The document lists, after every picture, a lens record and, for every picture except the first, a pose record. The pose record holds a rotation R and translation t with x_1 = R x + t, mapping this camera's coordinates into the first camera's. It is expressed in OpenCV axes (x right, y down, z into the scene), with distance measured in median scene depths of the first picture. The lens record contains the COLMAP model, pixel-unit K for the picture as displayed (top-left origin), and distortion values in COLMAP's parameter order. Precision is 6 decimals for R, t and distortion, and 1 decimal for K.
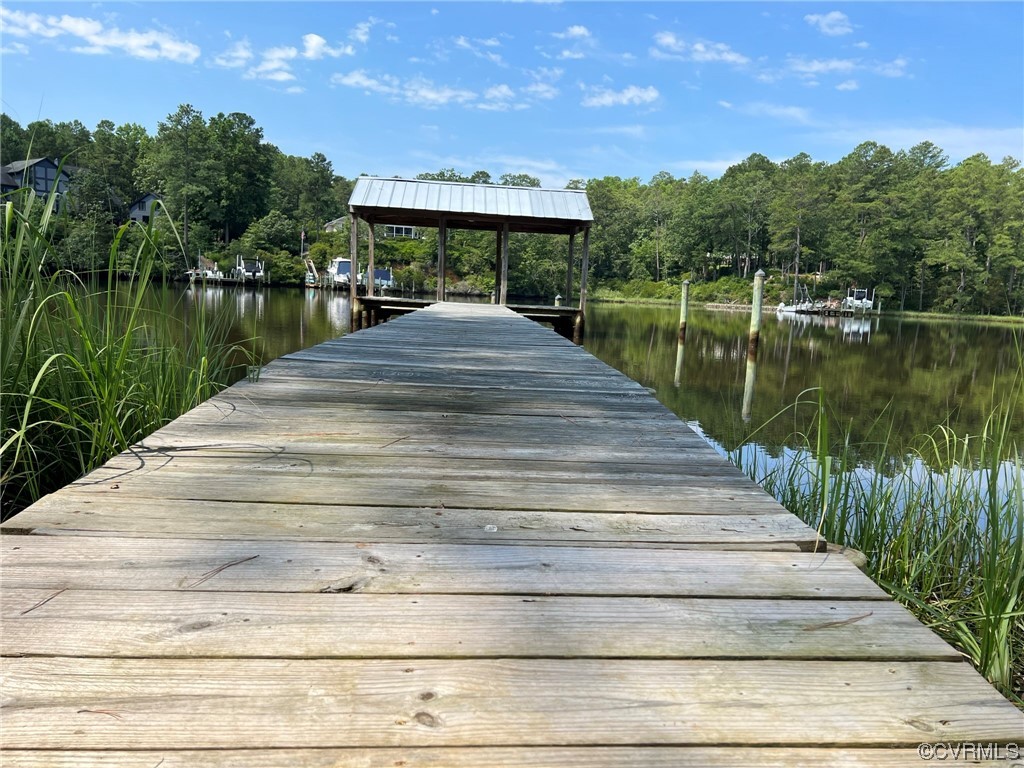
lens RADIAL K [[761.4, 0, 522.8], [0, 761.4, 390.8], [0, 0, 1]] dist [0.032879, -0.044372]
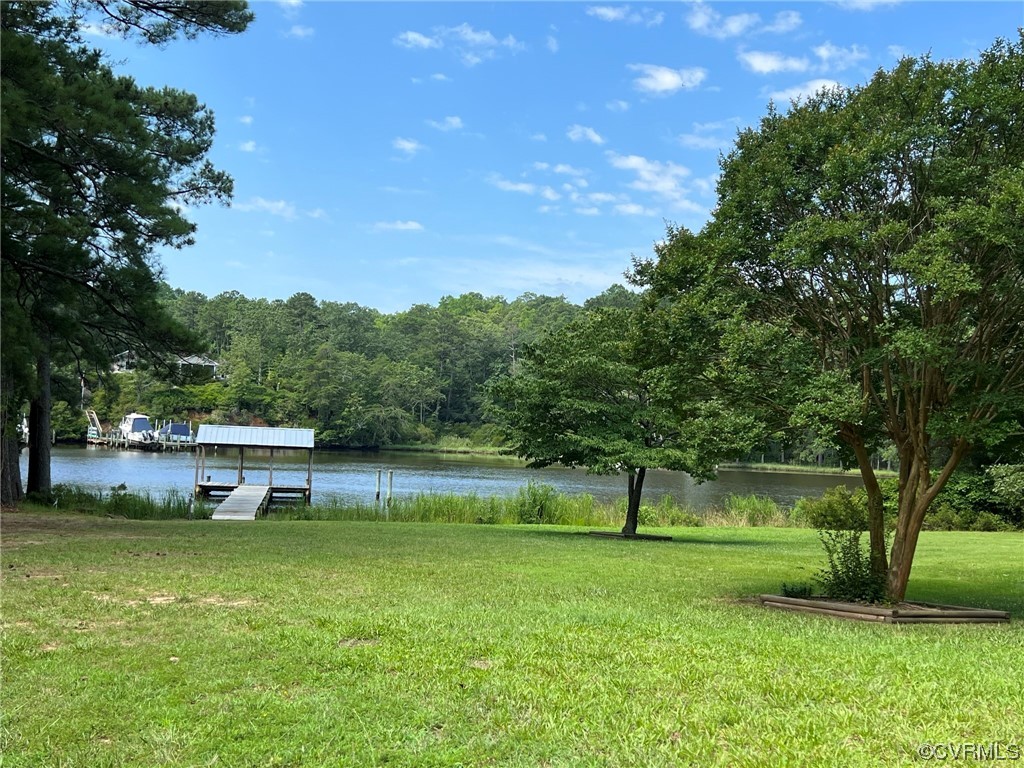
lens RADIAL K [[1174.5, 0, 512.0], [0, 1174.5, 384.0], [0, 0, 1]] dist [0.161314, -0.371663]
pose [[0.994161, -0.002652, 0.107870, 0.041455], [0.020152, 0.986673, -0.161464, 0.022205], [-0.106004, 0.162695, 0.980966, -0.325474]]
